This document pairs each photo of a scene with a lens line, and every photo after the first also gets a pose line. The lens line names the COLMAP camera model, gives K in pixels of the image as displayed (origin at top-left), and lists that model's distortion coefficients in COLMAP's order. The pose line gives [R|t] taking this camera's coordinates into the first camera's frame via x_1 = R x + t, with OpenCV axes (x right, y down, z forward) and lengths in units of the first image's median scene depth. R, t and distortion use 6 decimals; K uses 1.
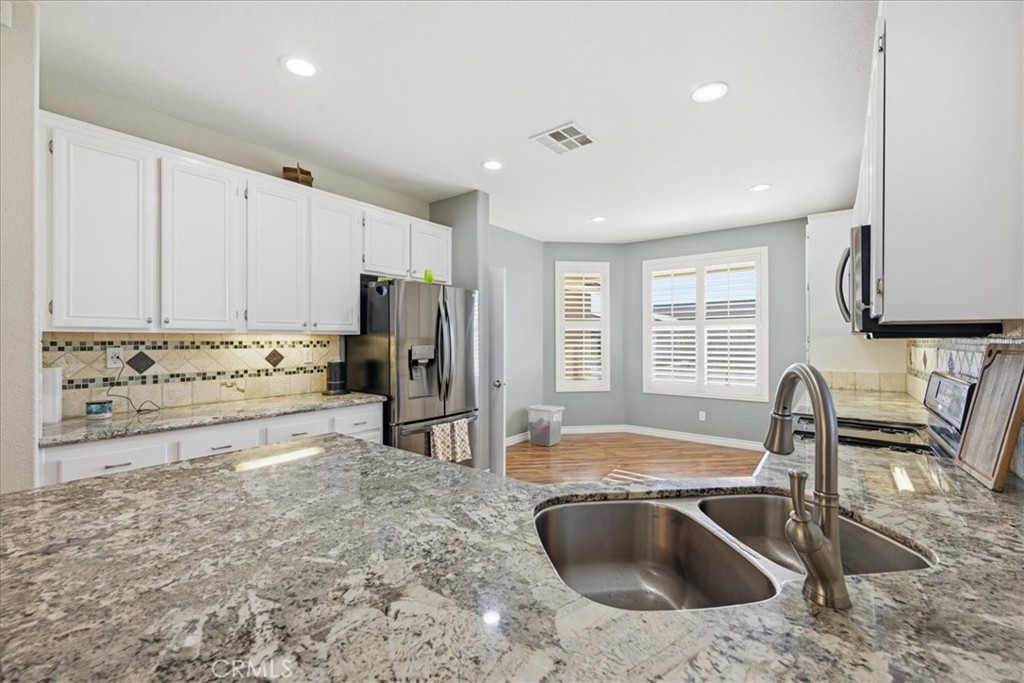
lens RADIAL K [[418.8, 0, 509.6], [0, 418.8, 339.5], [0, 0, 1]] dist [-0.000379, -0.000502]
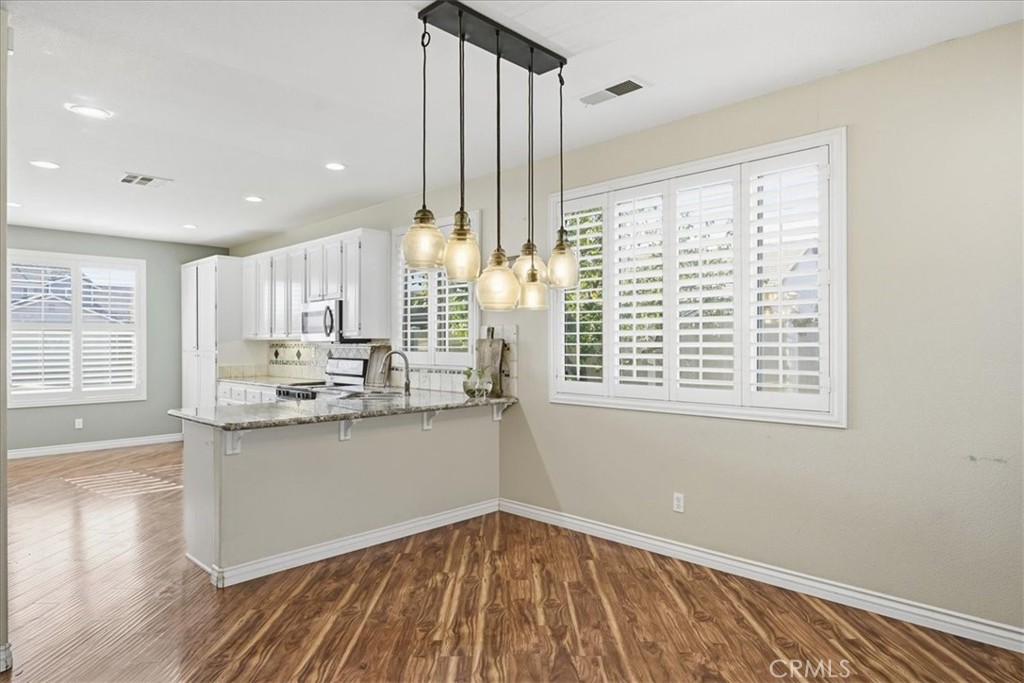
lens RADIAL K [[602.5, 0, 512.0], [0, 602.5, 341.5], [0, 0, 1]] dist [-0.001473, -0.000598]
pose [[0.113941, 0.000515, 0.993487, -1.308142], [0.000213, 1.000000, -0.000543, -0.007303], [-0.993488, 0.000274, 0.113940, -0.227163]]
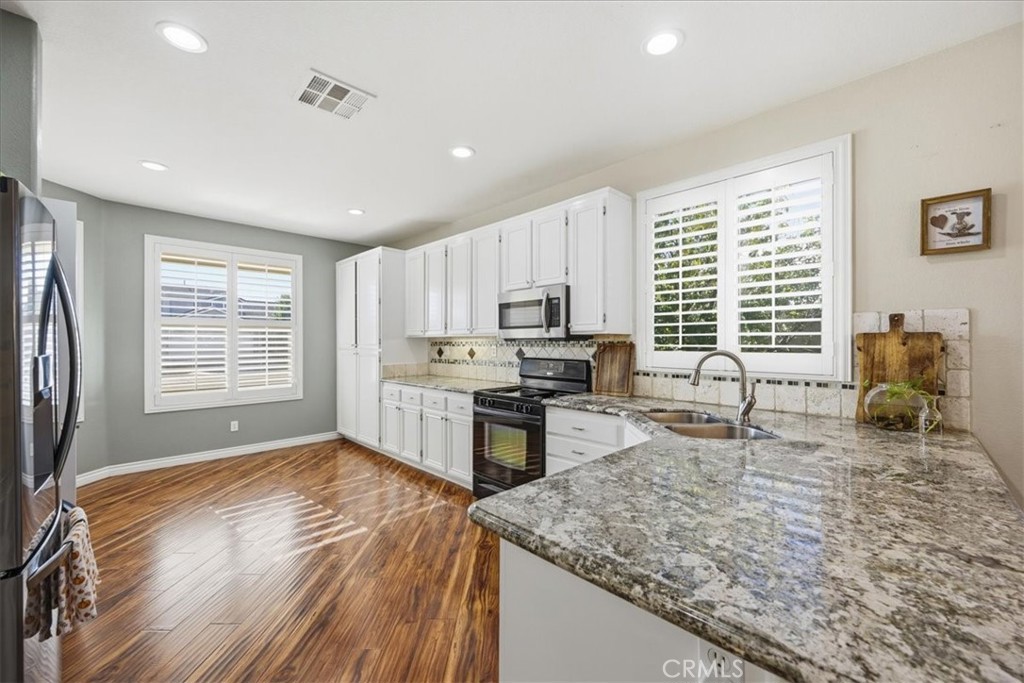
lens RADIAL K [[404.1, 0, 509.9], [0, 404.1, 341.6], [0, 0, 1]] dist [-0.000201, 0.000141]
pose [[0.132731, 0.000101, 0.991152, -0.537056], [-0.001090, 0.999999, 0.000044, -0.000173], [-0.991151, -0.001086, 0.132731, 0.489140]]
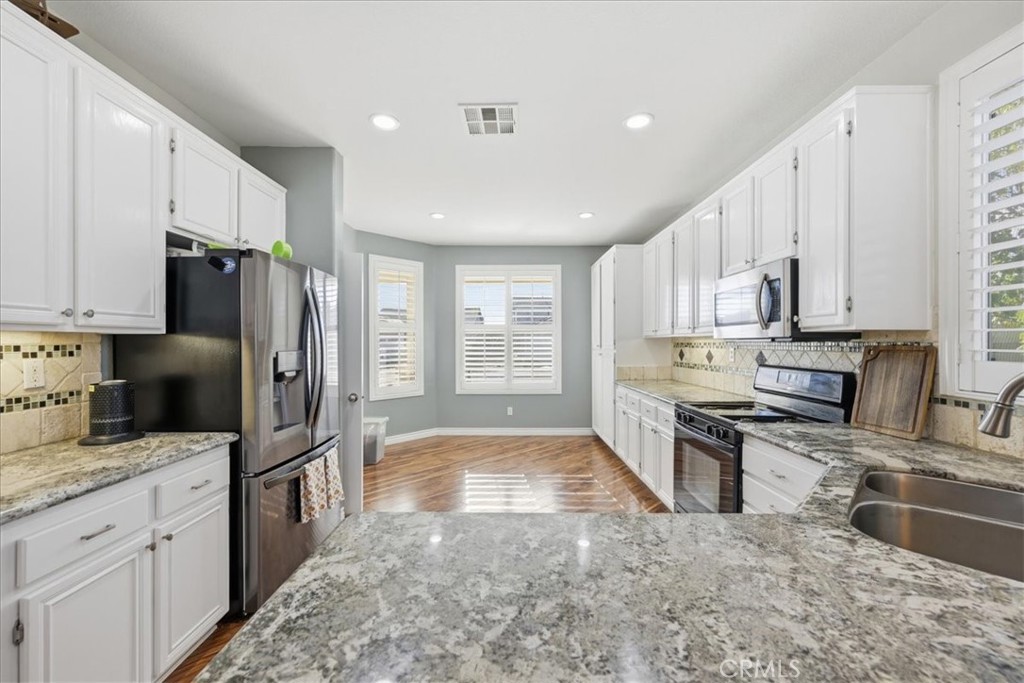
lens RADIAL K [[404.1, 0, 509.9], [0, 404.1, 341.6], [0, 0, 1]] dist [-0.000201, 0.000141]
pose [[0.791373, 0.001090, 0.611332, -0.324748], [-0.000875, 0.999999, -0.000651, -0.001237], [-0.611333, -0.000020, 0.791374, 0.254359]]
